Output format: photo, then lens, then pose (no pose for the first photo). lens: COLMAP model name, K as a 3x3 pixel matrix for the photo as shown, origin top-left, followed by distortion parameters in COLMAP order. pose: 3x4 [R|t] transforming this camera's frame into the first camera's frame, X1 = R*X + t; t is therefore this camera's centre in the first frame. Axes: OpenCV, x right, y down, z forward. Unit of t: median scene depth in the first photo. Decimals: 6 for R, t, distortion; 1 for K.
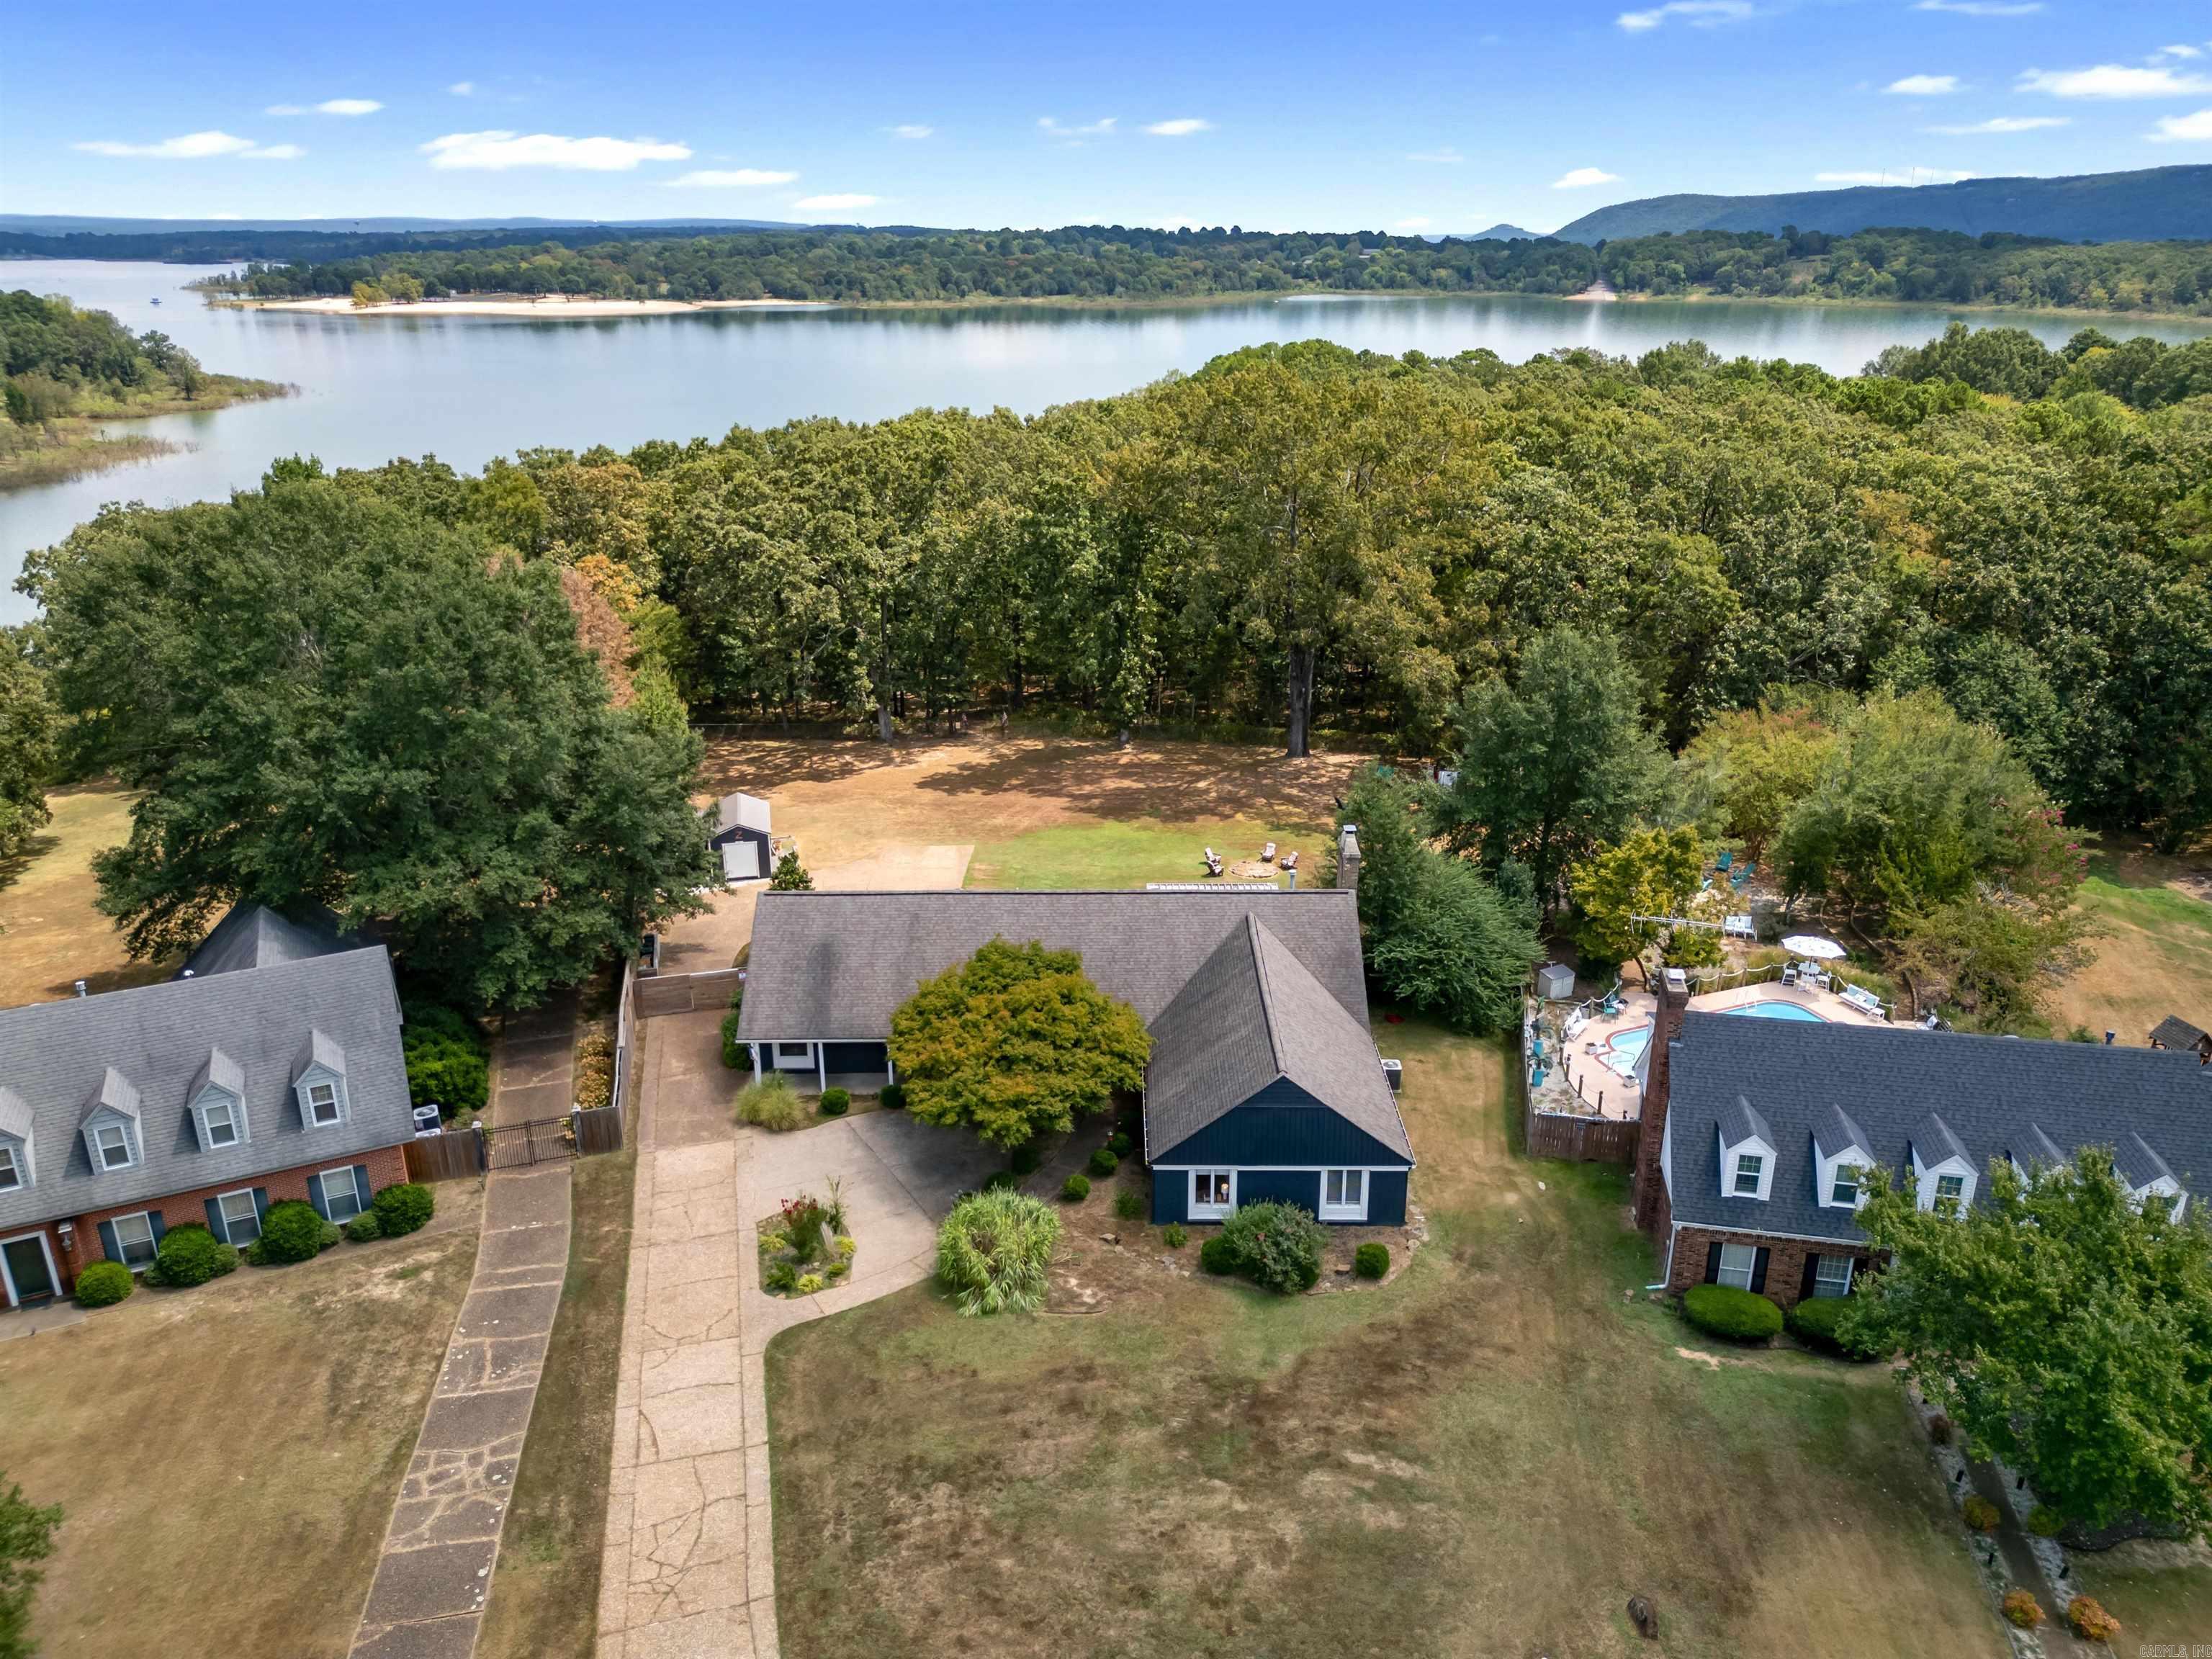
lens RADIAL K [[1541.8, 0, 1106.0], [0, 1541.8, 829.5], [0, 0, 1]] dist [0.054025, -0.055819]
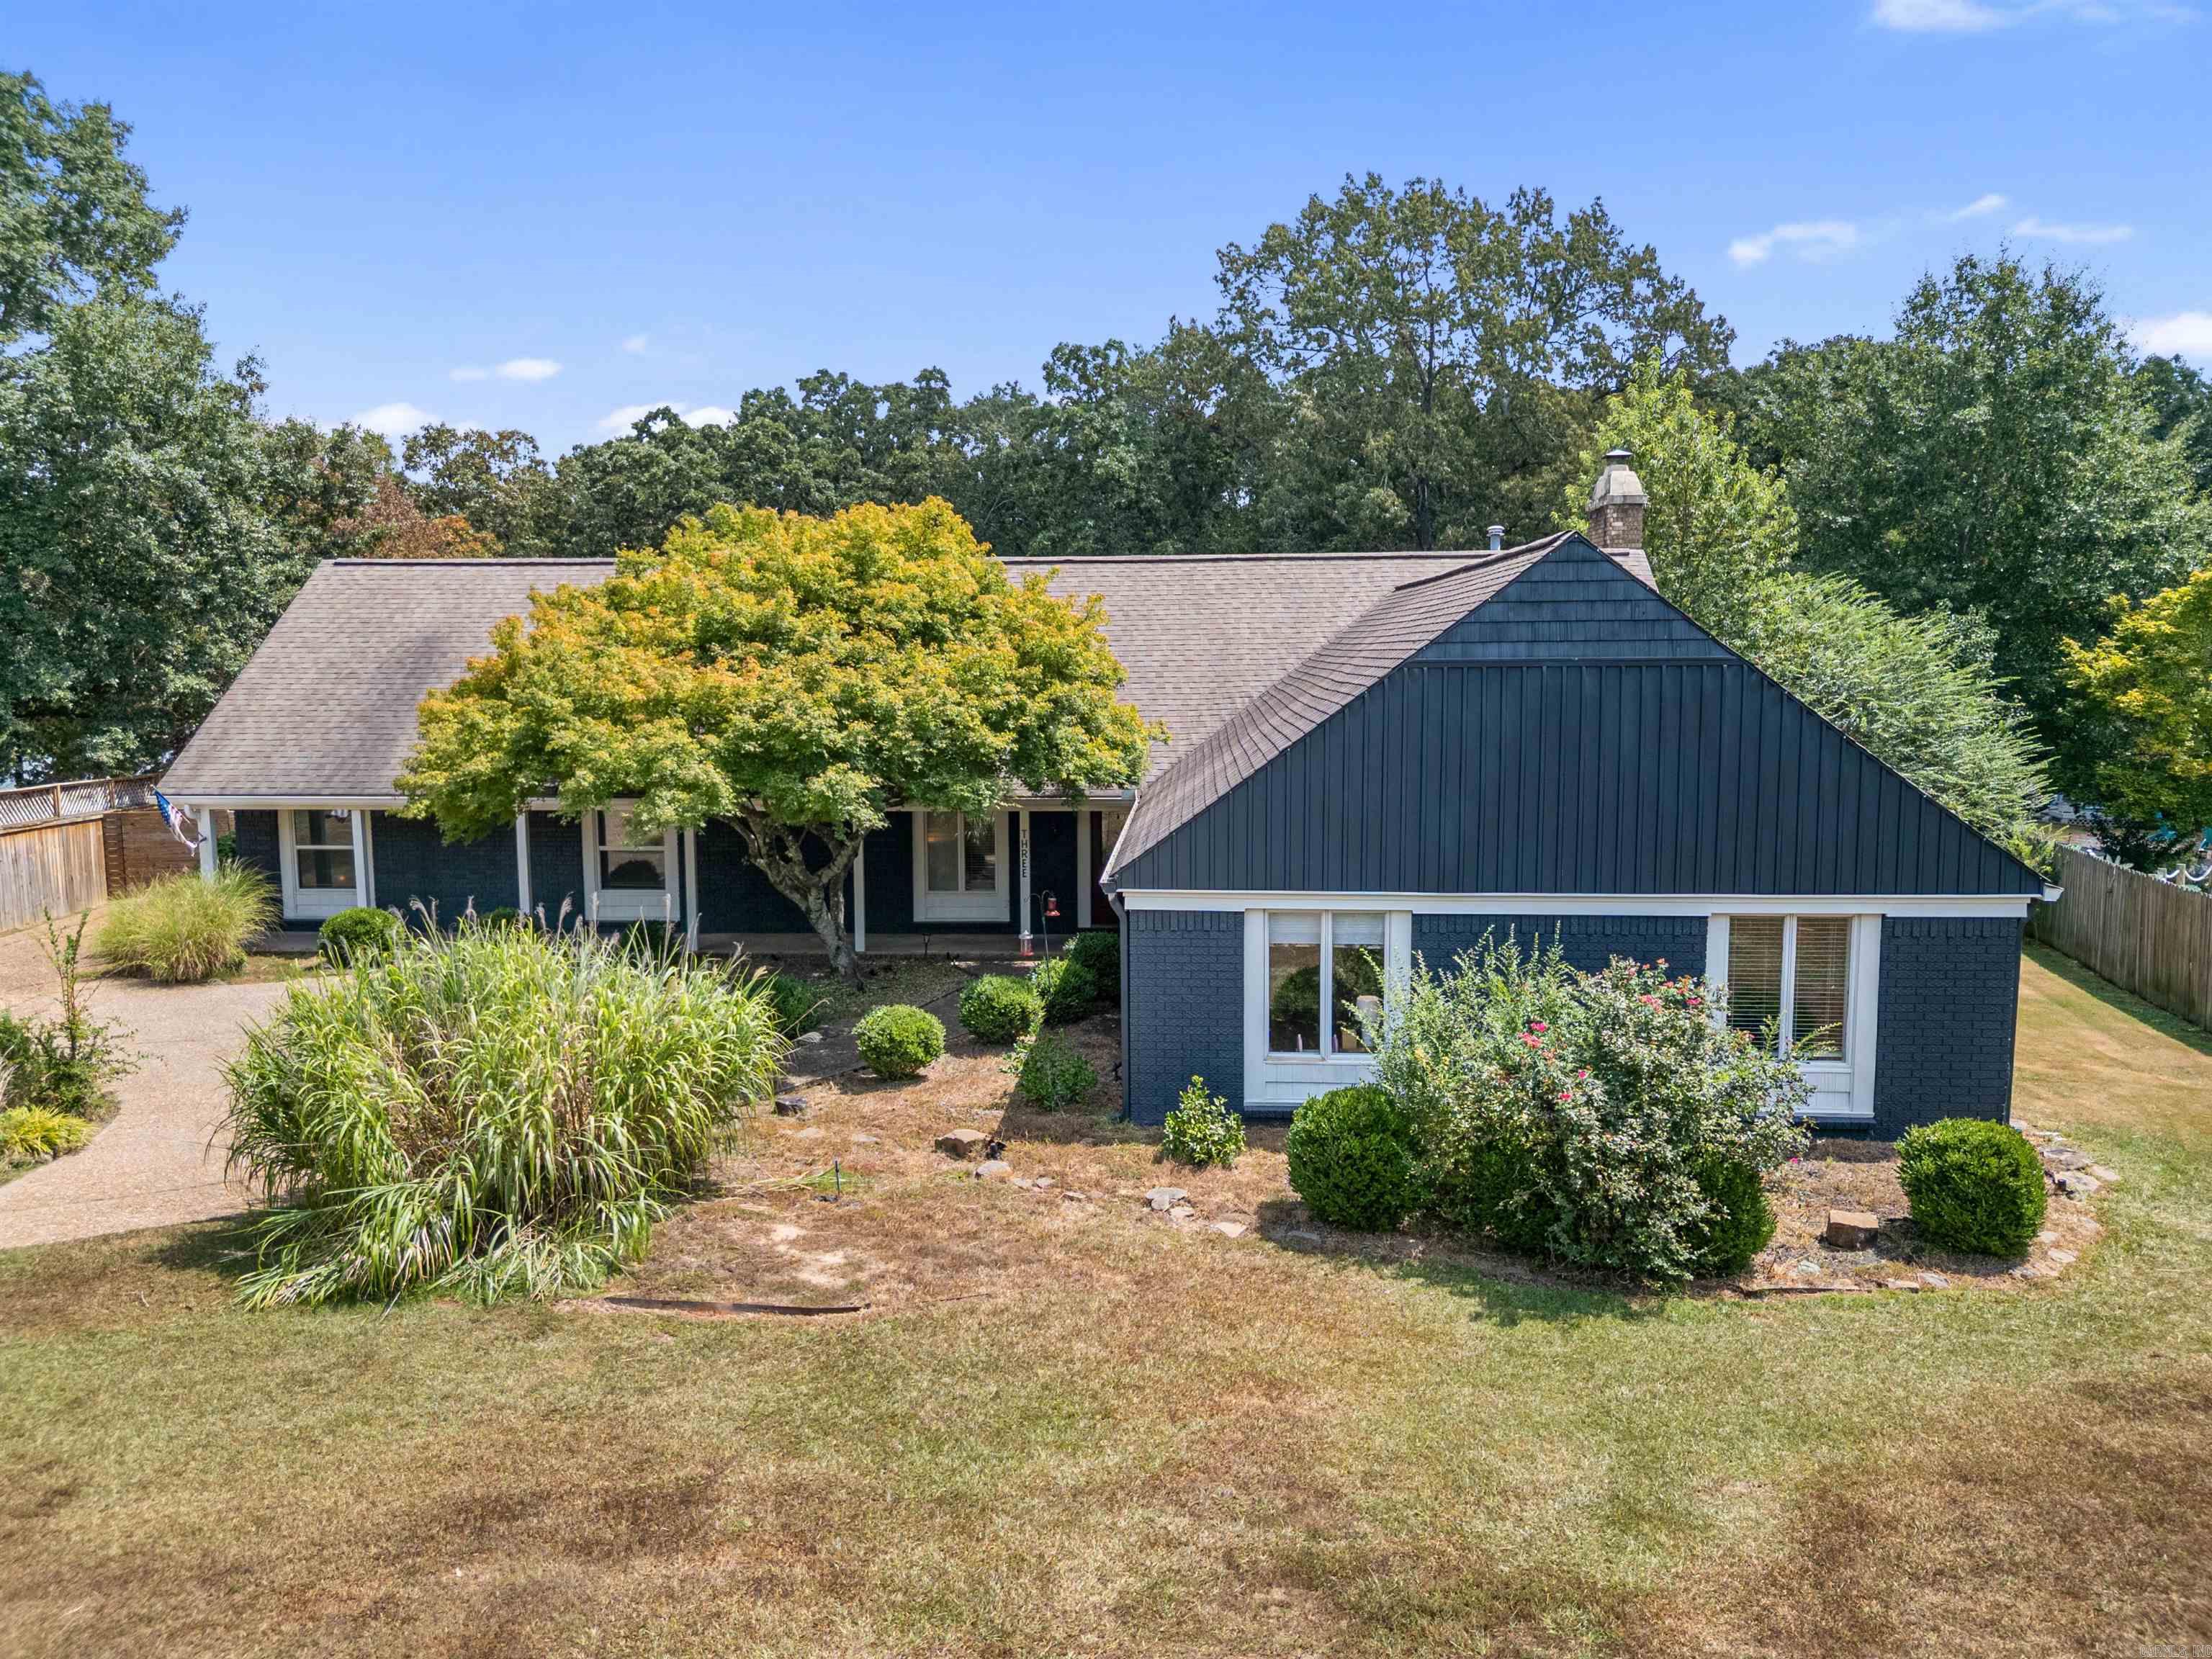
lens RADIAL K [[1544.9, 0, 1106.0], [0, 1544.9, 829.5], [0, 0, 1]] dist [0.105267, -0.141399]
pose [[0.998232, 0.009556, -0.058658, 0.046010], [-0.023455, 0.970218, -0.241097, 0.286406], [0.054608, 0.242046, 0.968727, 0.731207]]
